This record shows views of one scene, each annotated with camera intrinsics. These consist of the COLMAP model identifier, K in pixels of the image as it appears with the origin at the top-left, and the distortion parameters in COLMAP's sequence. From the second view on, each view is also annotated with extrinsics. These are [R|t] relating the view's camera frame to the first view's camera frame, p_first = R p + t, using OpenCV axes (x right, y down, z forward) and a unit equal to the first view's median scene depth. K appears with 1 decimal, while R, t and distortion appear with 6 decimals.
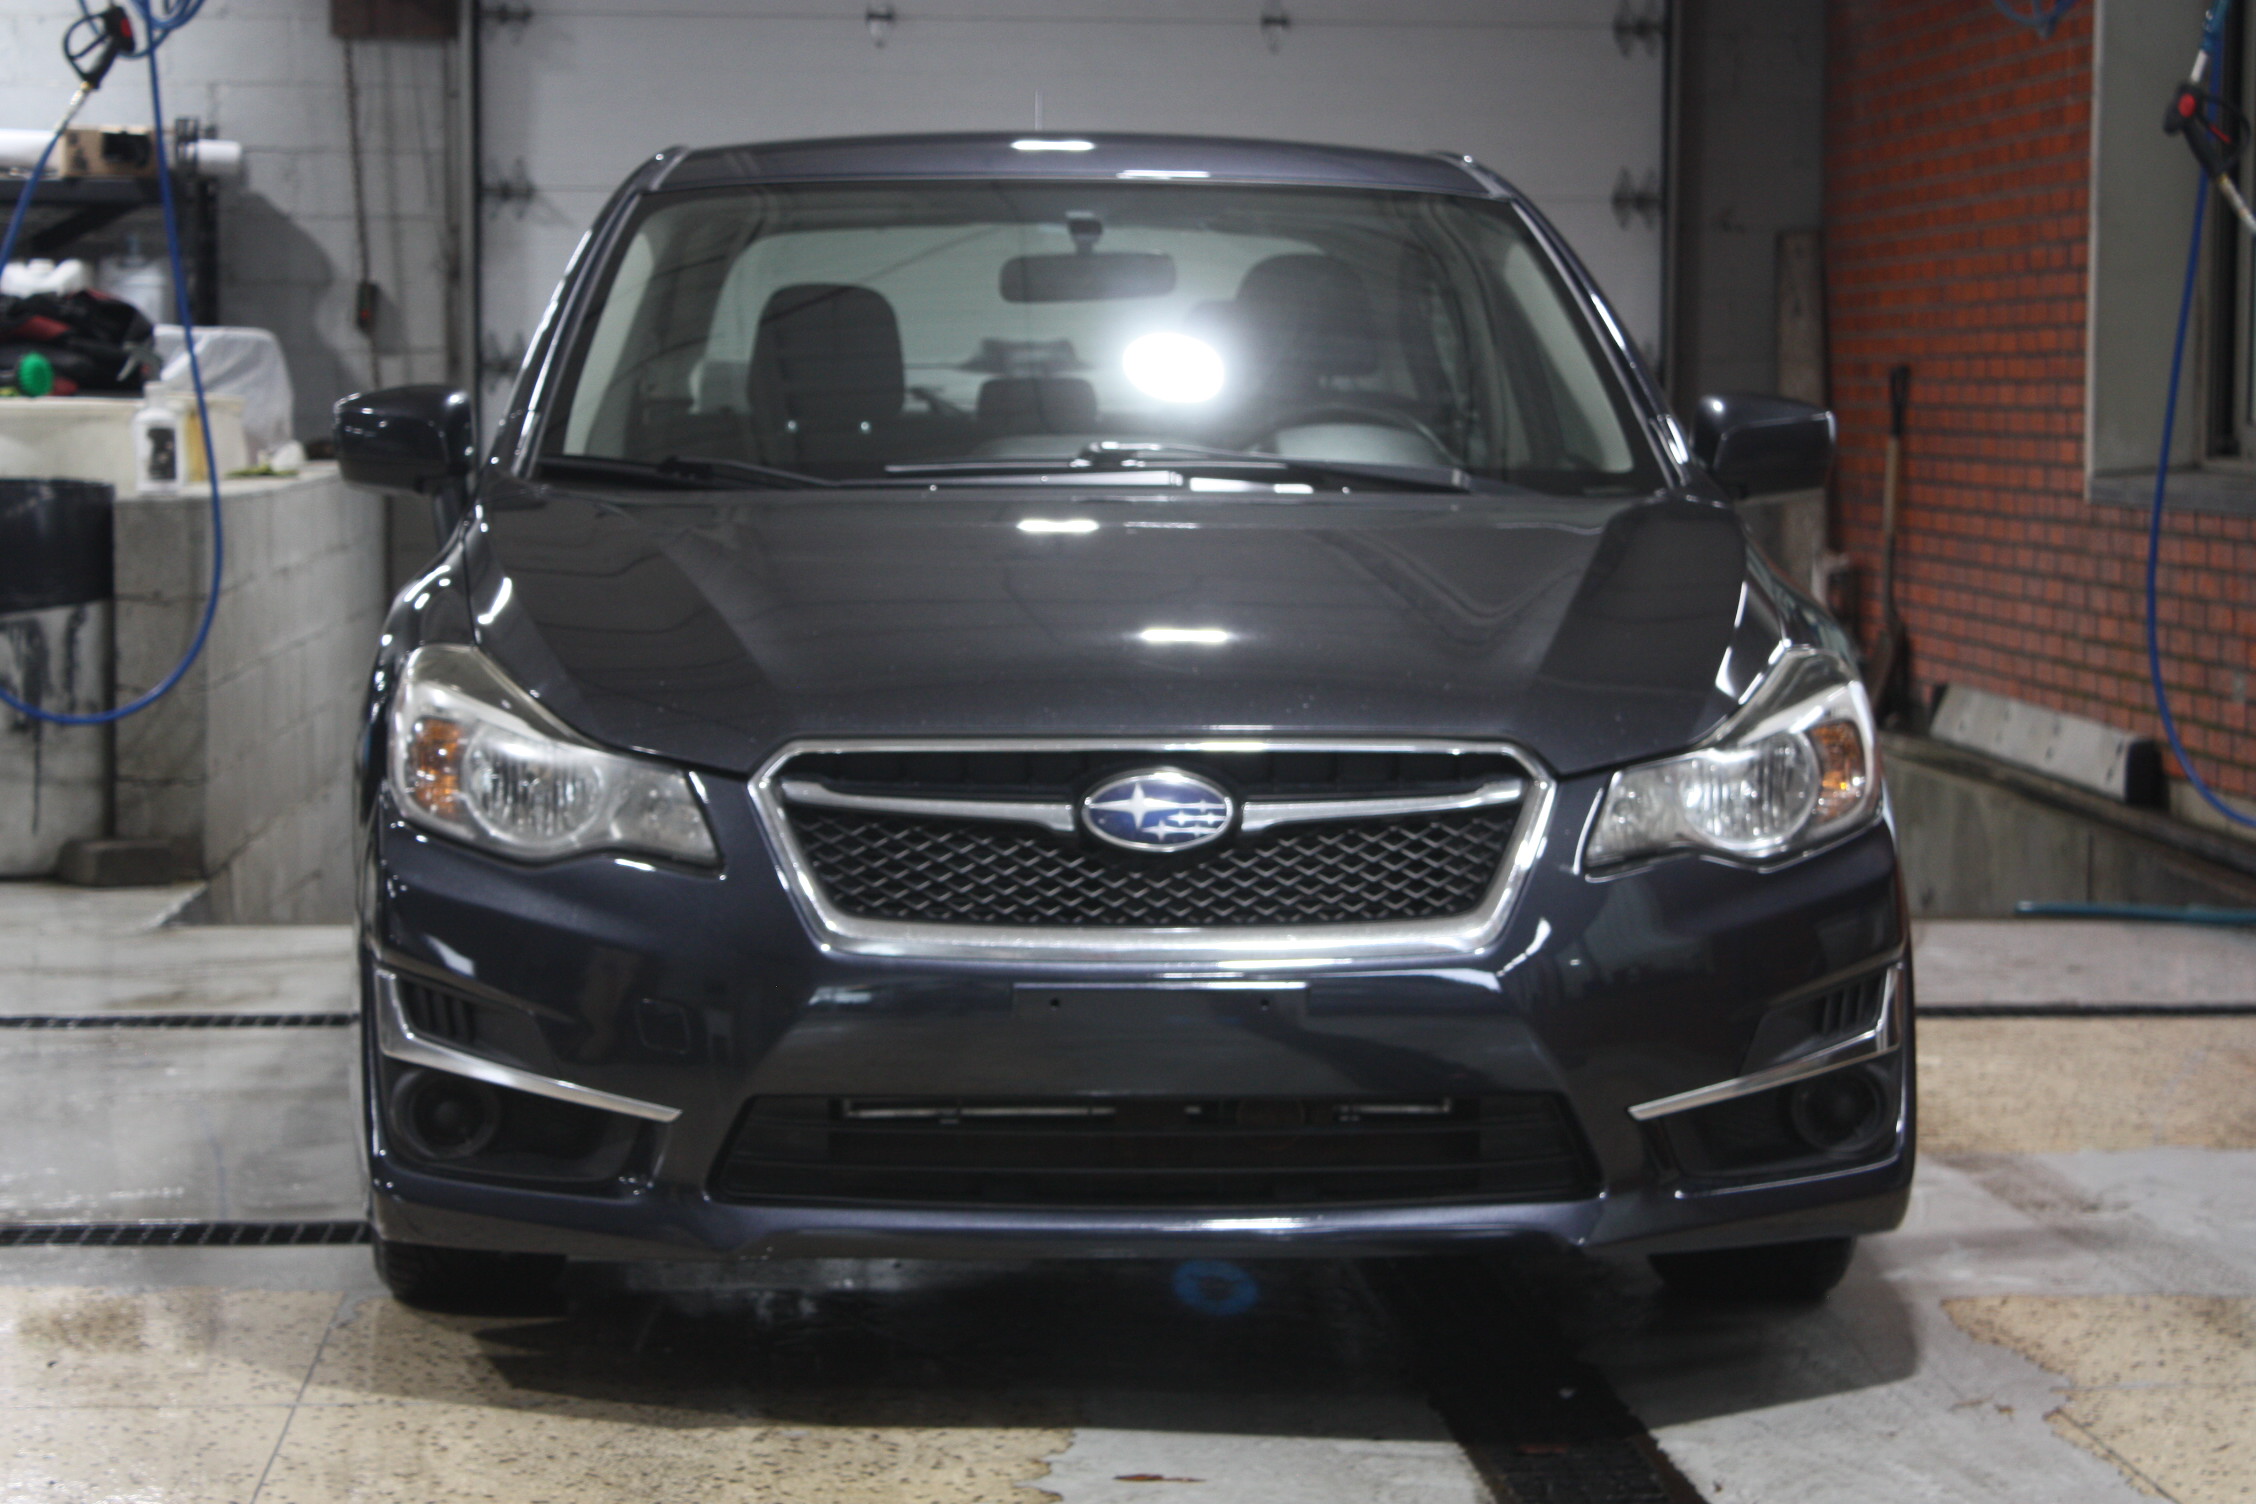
lens RADIAL K [[5444.5, 0, 1127.9], [0, 5444.5, 750.9], [0, 0, 1]] dist [-0.004049, 0.000000]
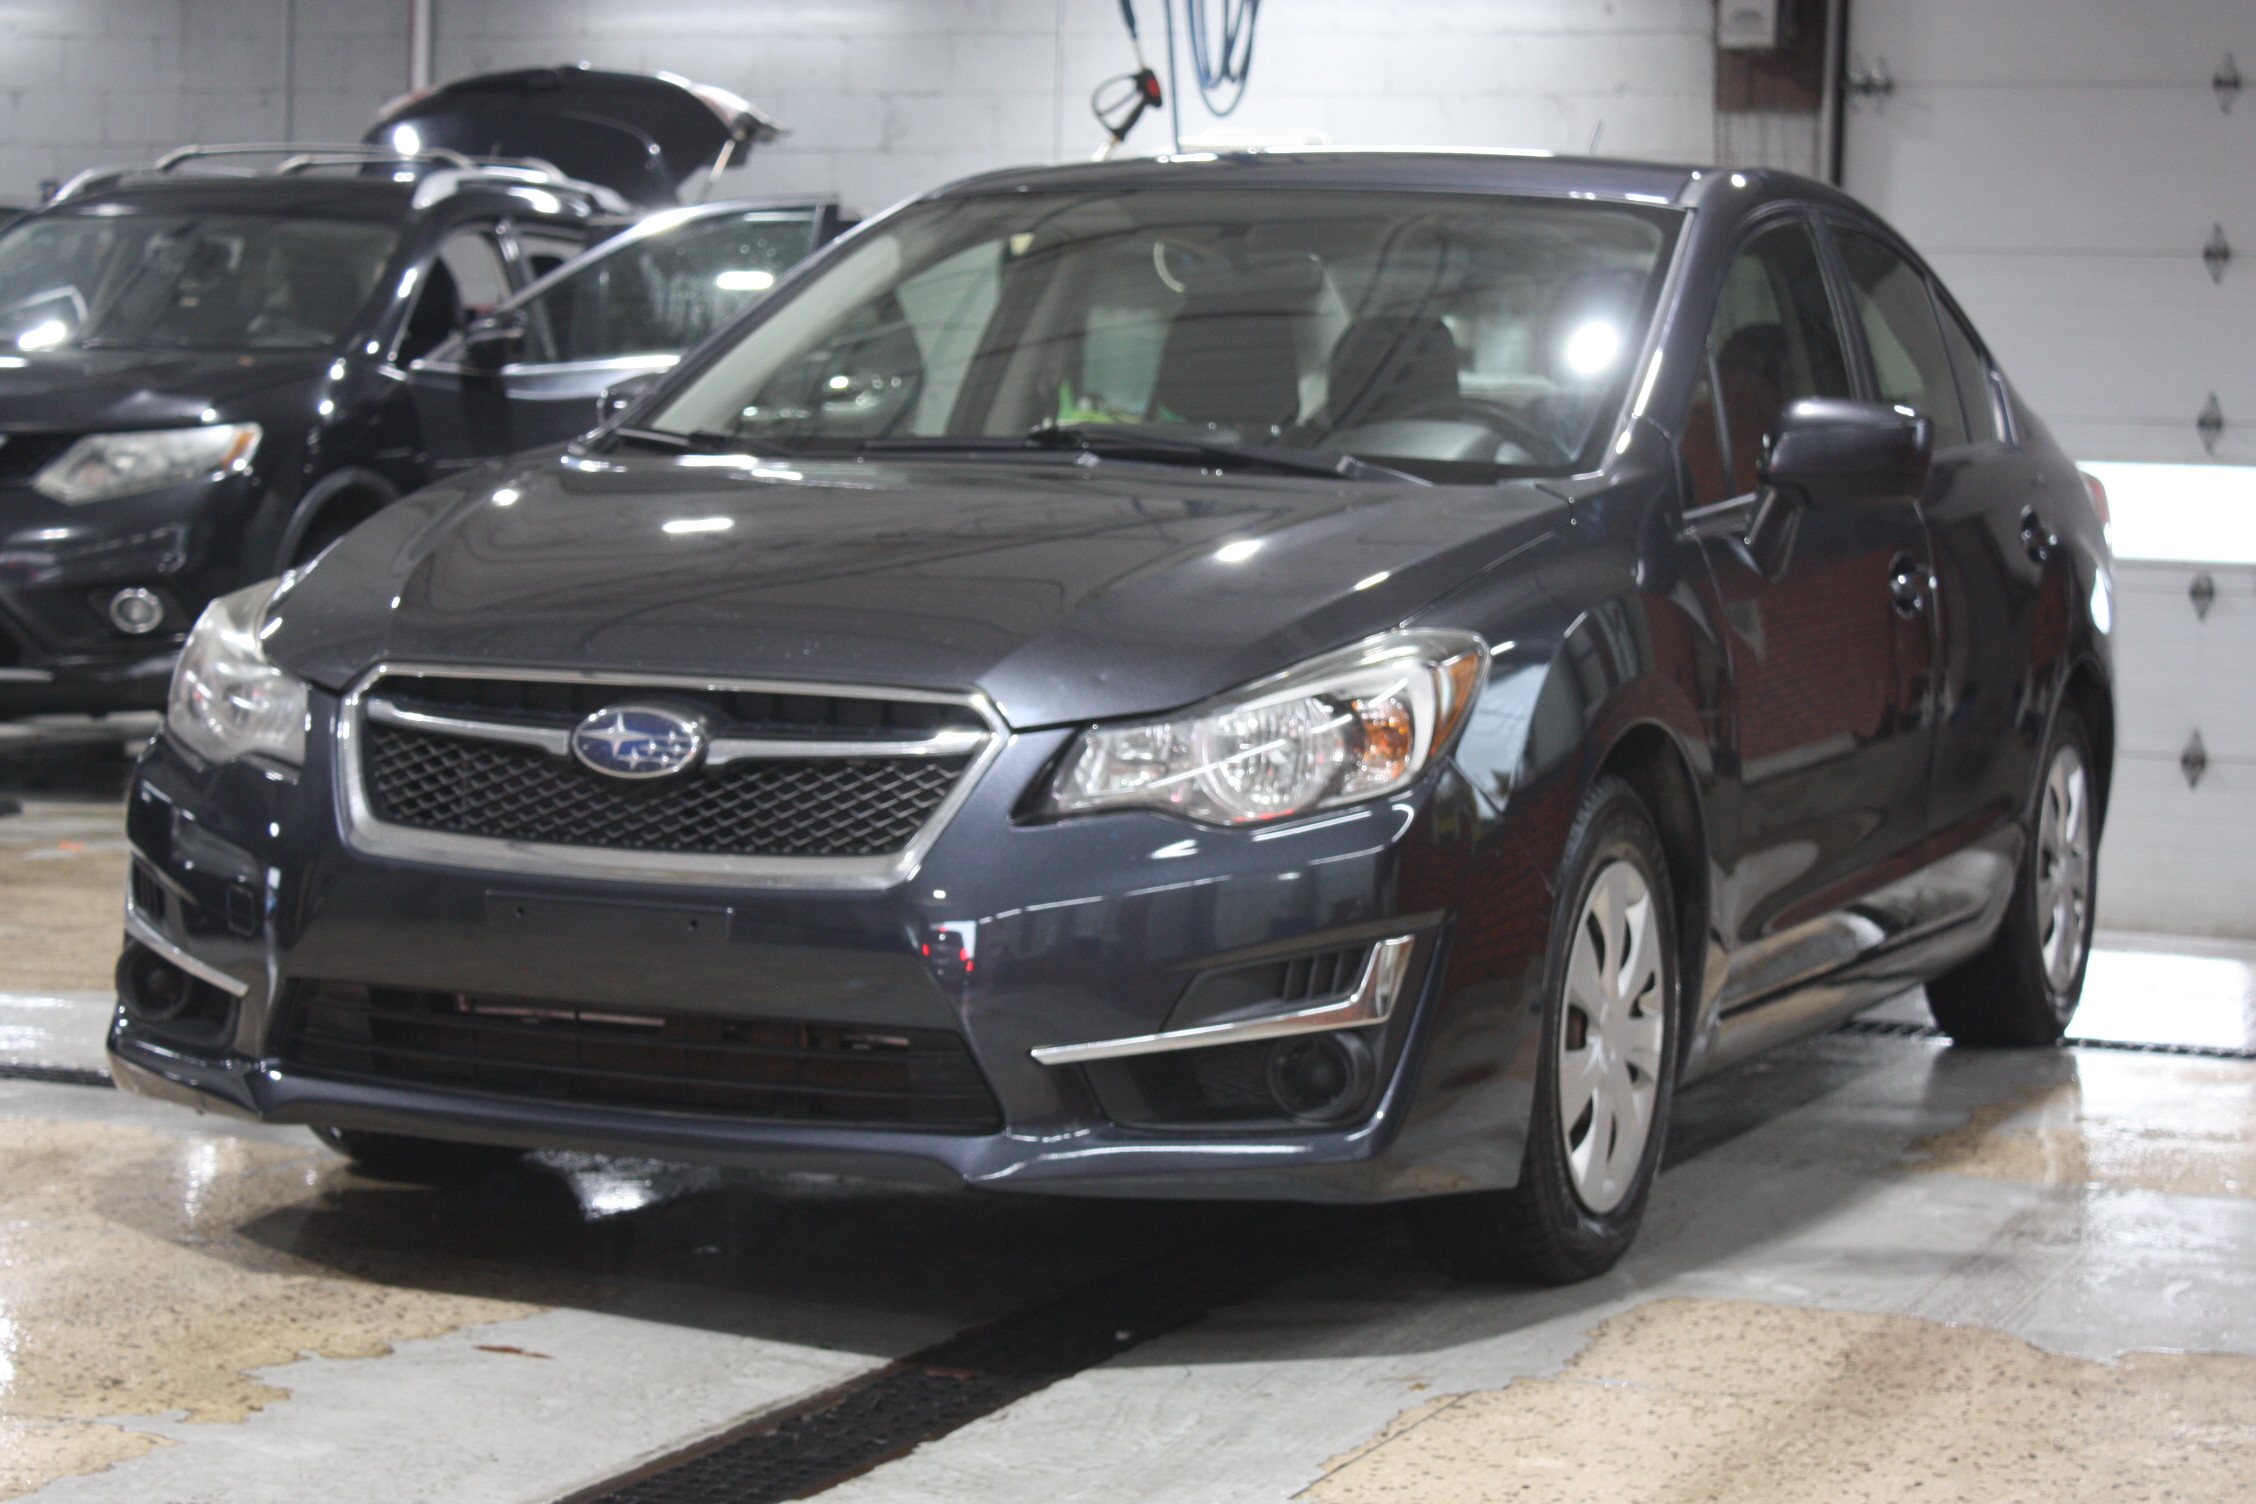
lens RADIAL K [[4954.0, 0, 1128.3], [0, 4954.0, 754.5], [0, 0, 1]] dist [0.080686, 0.000000]
pose [[0.891156, 0.048960, -0.451048, 0.531405], [-0.054212, 0.998529, 0.001278, 0.007082], [0.450447, 0.023313, 0.892499, 0.166293]]
